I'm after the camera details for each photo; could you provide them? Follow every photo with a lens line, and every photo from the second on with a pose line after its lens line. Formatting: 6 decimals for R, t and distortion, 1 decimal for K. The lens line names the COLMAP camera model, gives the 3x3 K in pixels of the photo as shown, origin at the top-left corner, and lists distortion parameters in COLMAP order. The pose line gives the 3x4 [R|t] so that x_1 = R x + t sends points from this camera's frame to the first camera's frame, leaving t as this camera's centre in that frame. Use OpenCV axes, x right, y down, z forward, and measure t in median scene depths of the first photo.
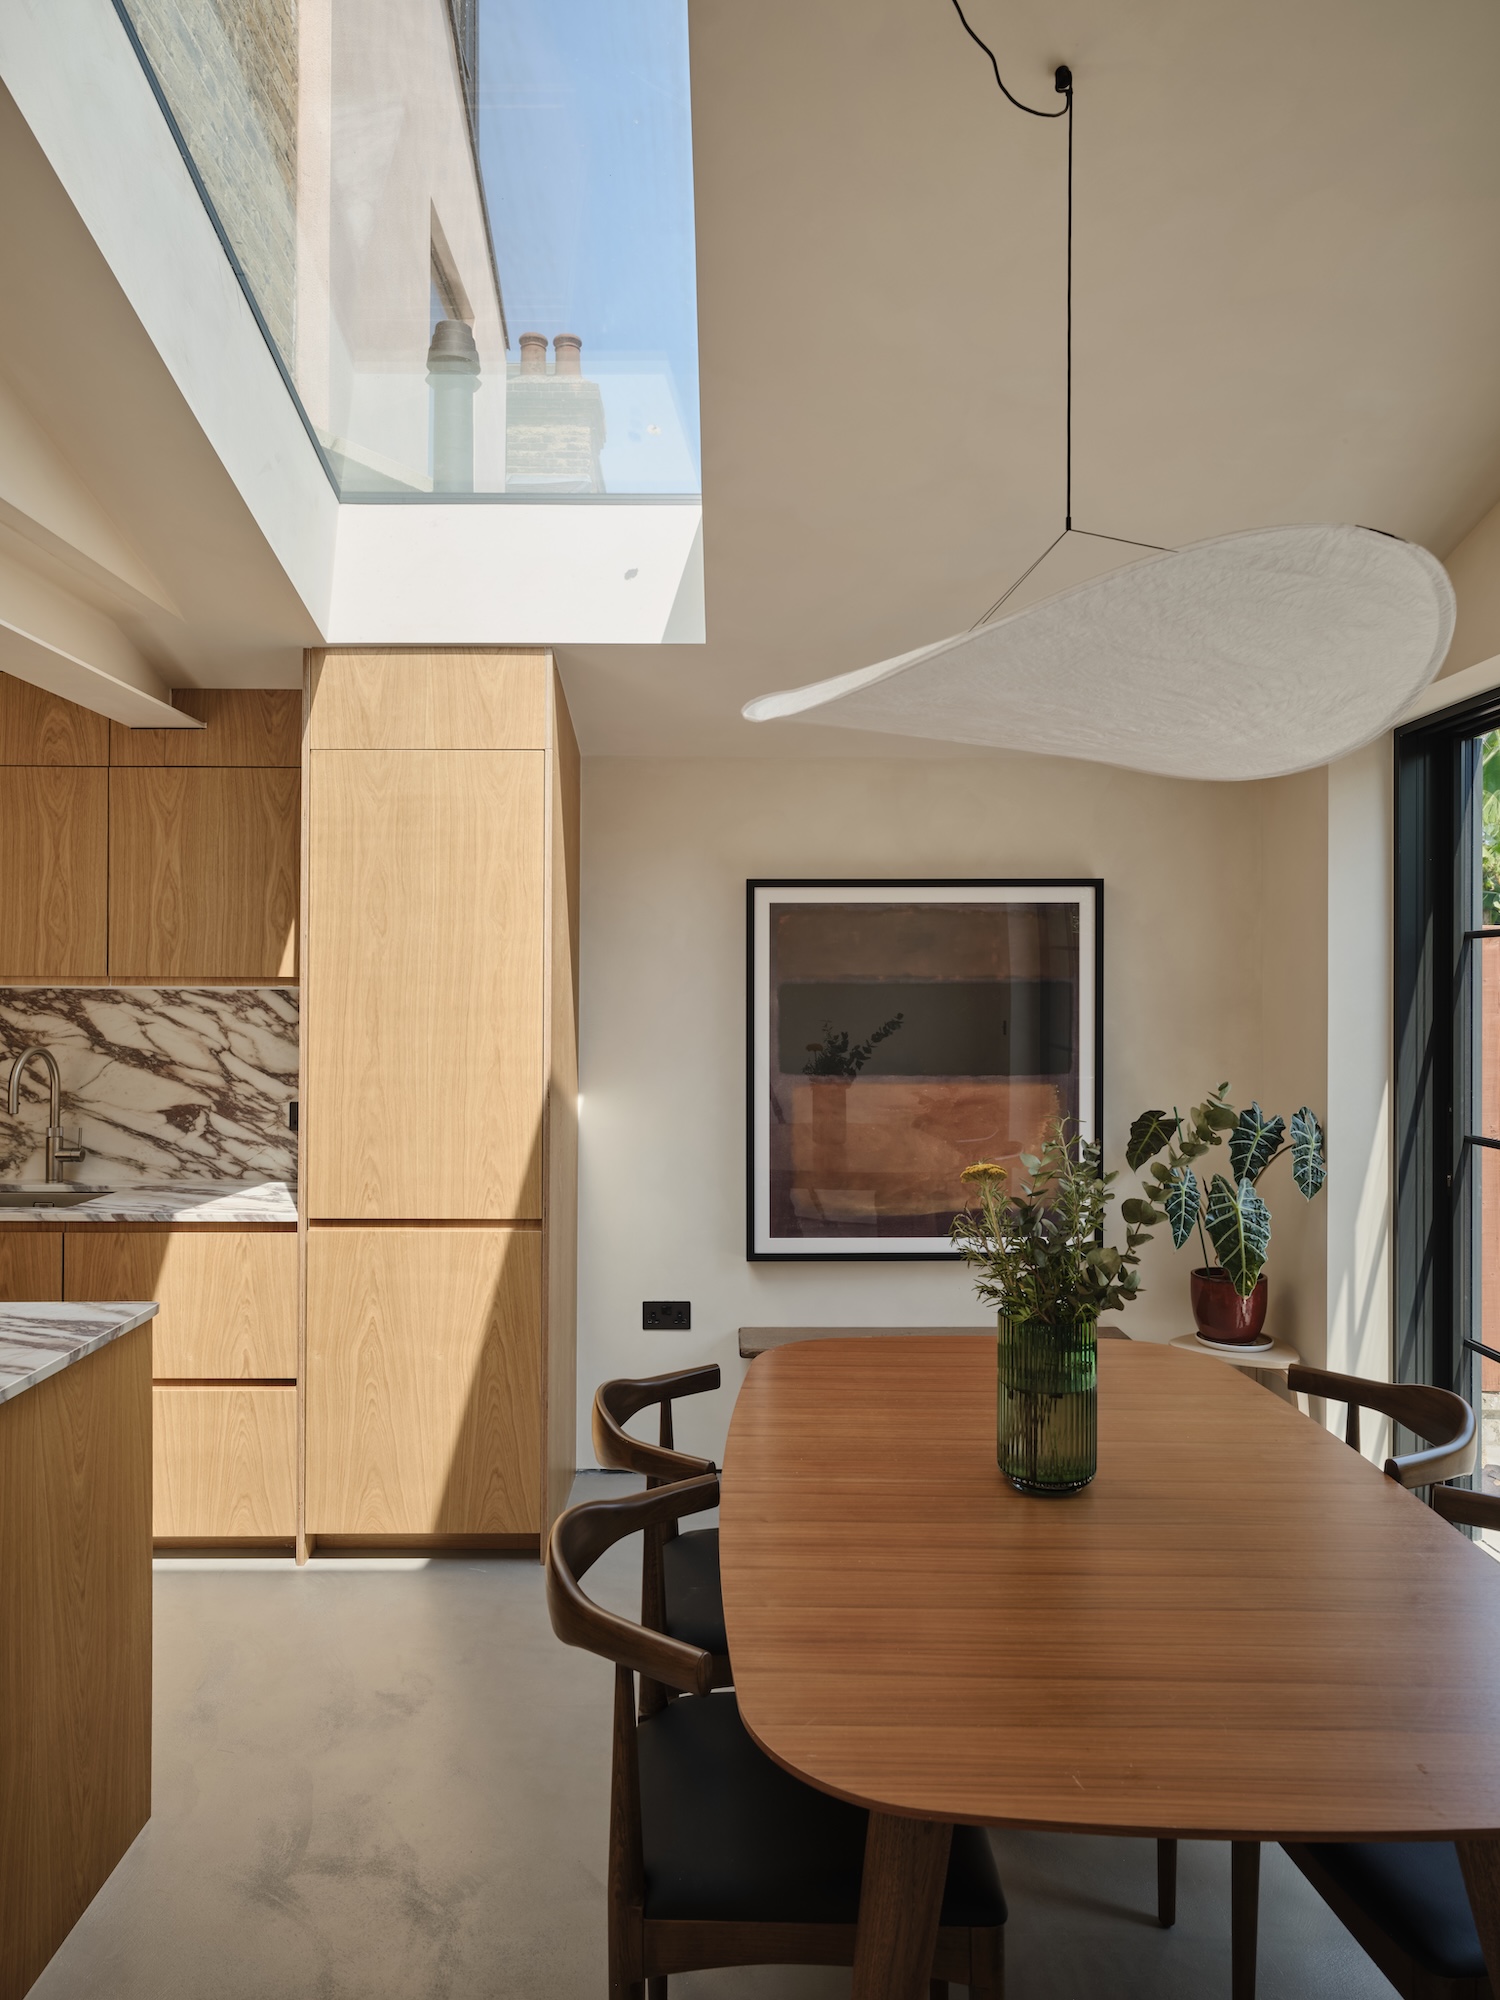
lens RADIAL K [[1325.1, 0, 750.0], [0, 1325.1, 1000.0], [0, 0, 1]] dist [-0.001149, -0.000636]
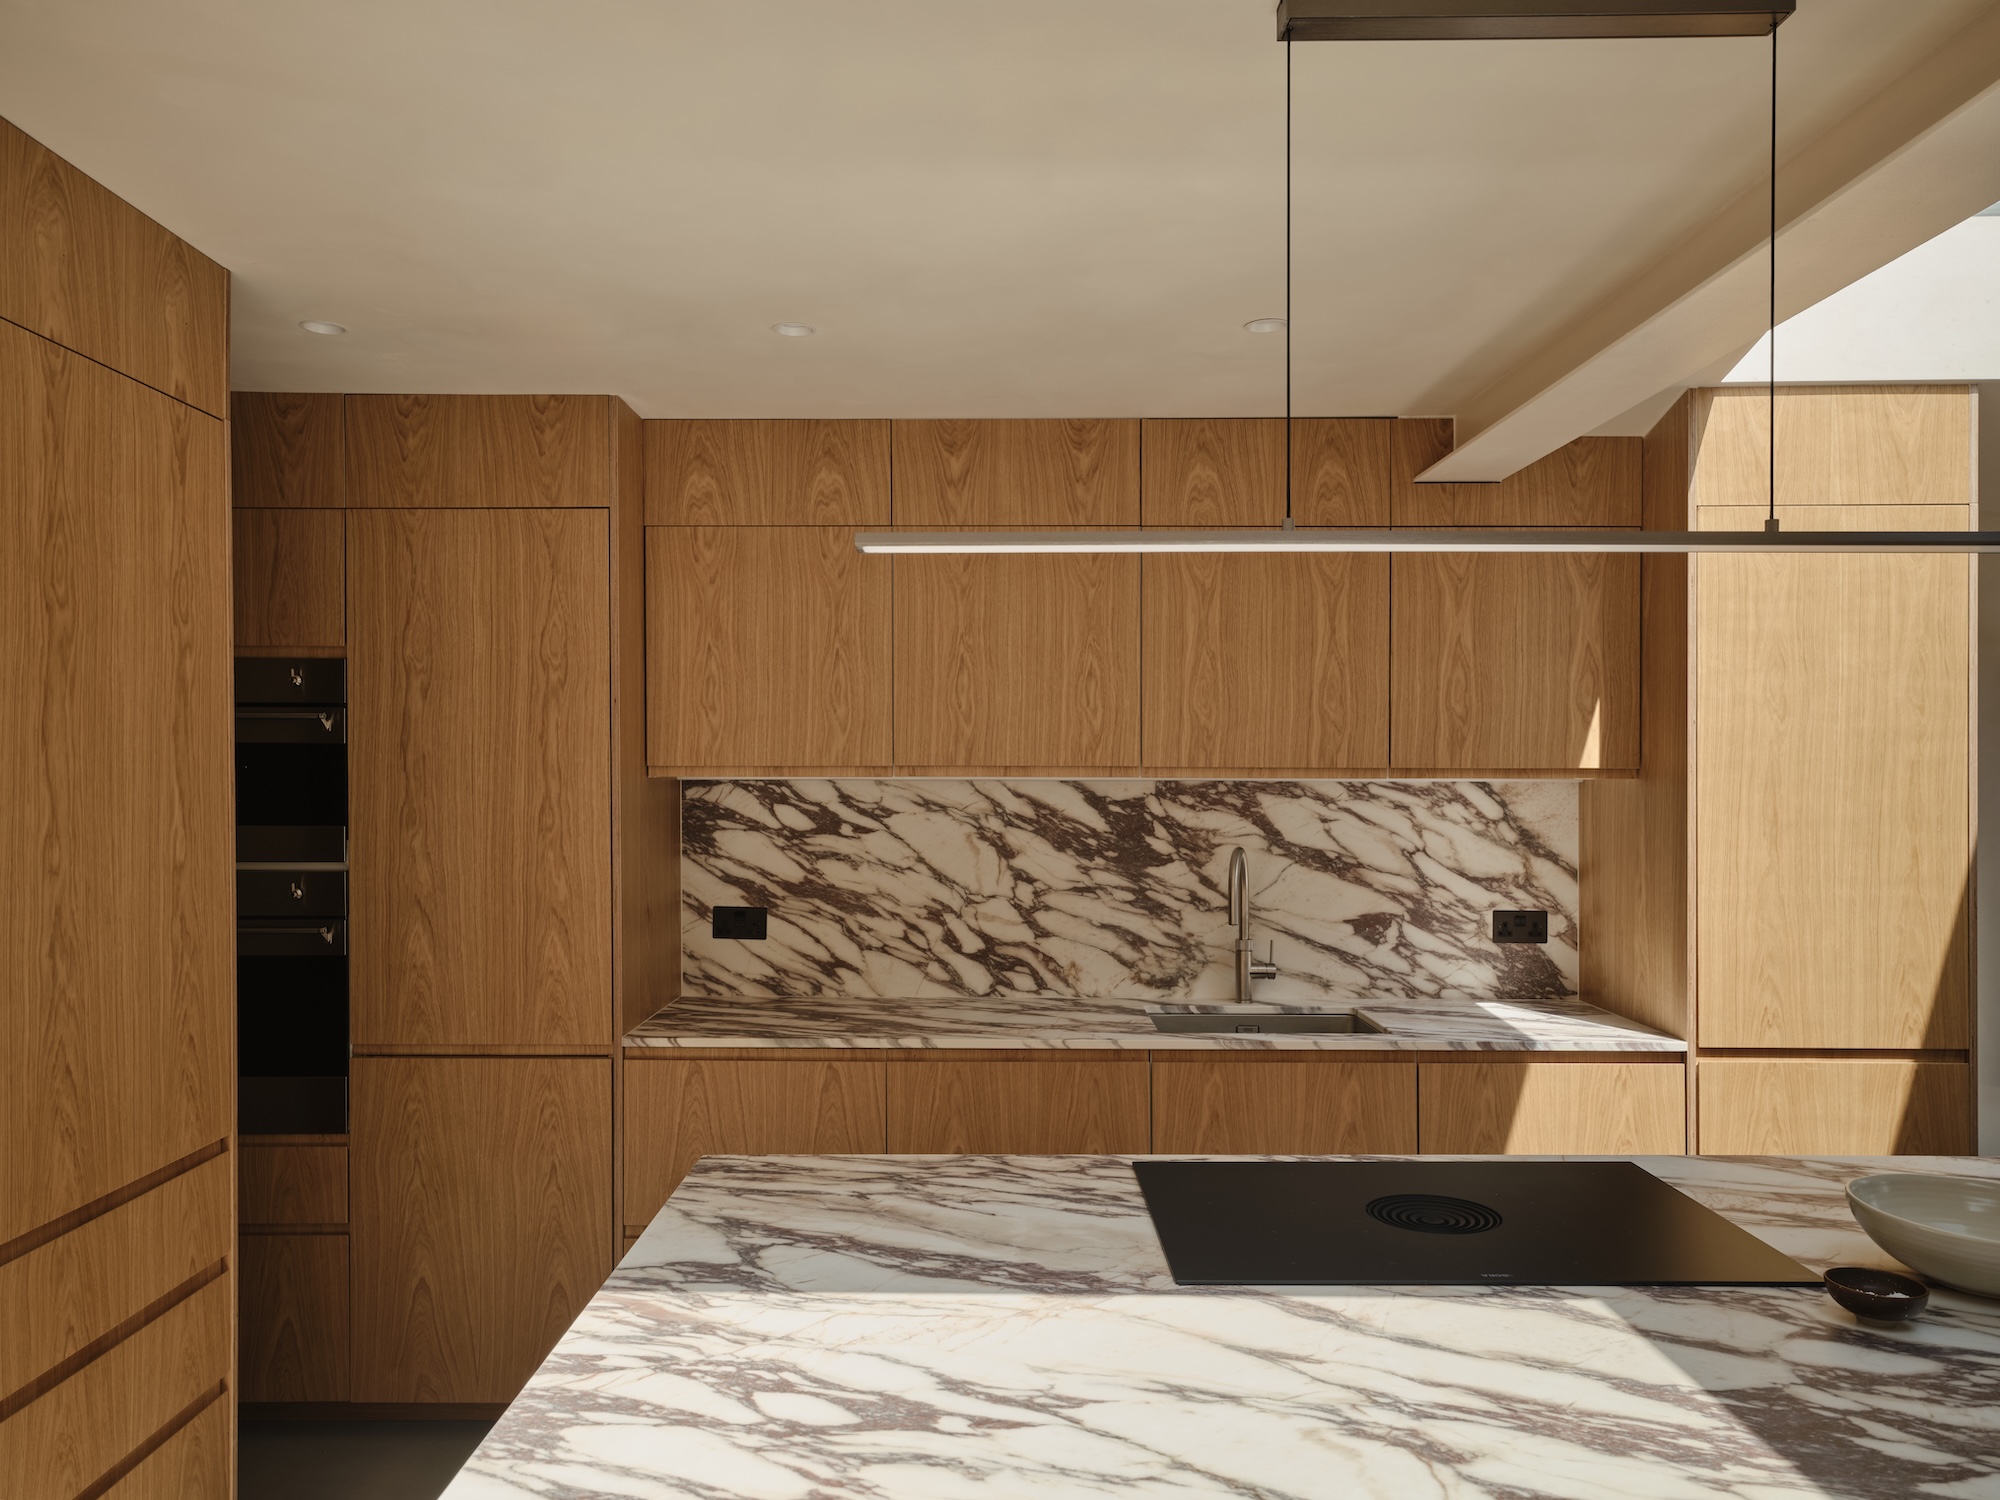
lens RADIAL K [[1468.5, 0, 994.7], [0, 1468.5, 788.2], [0, 0, 1]] dist [0.007475, 0.004106]
pose [[0.999890, -0.001649, -0.014721, -0.664173], [0.001716, 0.999988, 0.004598, -0.008529], [0.014713, -0.004623, 0.999881, 0.027317]]
